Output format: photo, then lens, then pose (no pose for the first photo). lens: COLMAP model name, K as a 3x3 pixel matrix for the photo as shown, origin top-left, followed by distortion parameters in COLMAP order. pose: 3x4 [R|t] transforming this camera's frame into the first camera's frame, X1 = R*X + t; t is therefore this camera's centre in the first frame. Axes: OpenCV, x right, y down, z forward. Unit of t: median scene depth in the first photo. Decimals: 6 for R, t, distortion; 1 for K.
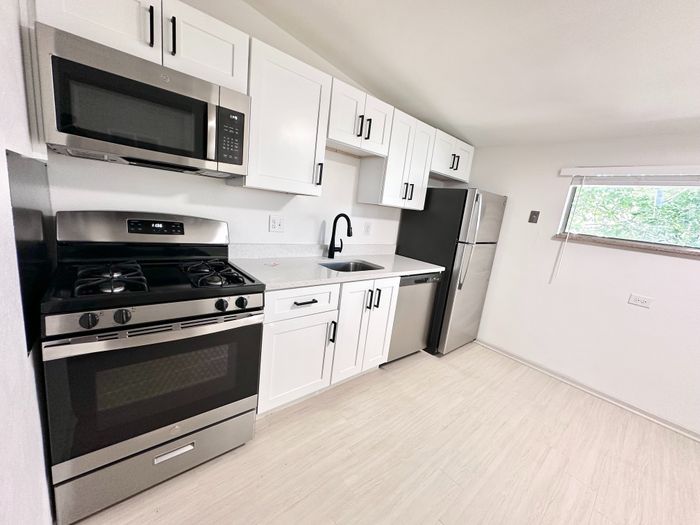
lens RADIAL K [[277.3, 0, 350.7], [0, 277.3, 263.4], [0, 0, 1]] dist [-0.002012, 0.000123]
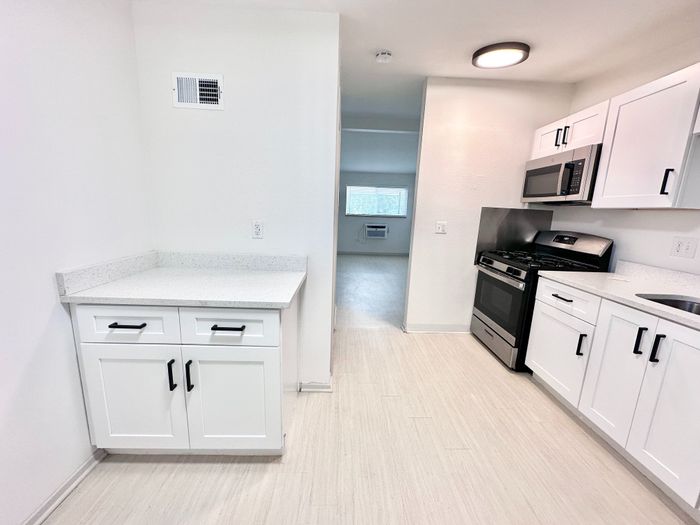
lens RADIAL K [[277.3, 0, 350.2], [0, 277.3, 263.4], [0, 0, 1]] dist [-0.002012, 0.000123]
pose [[-0.622662, 0.008044, -0.782450, 1.473161], [-0.261581, 0.940280, 0.217829, -0.018653], [0.737474, 0.340308, -0.583372, 1.092302]]
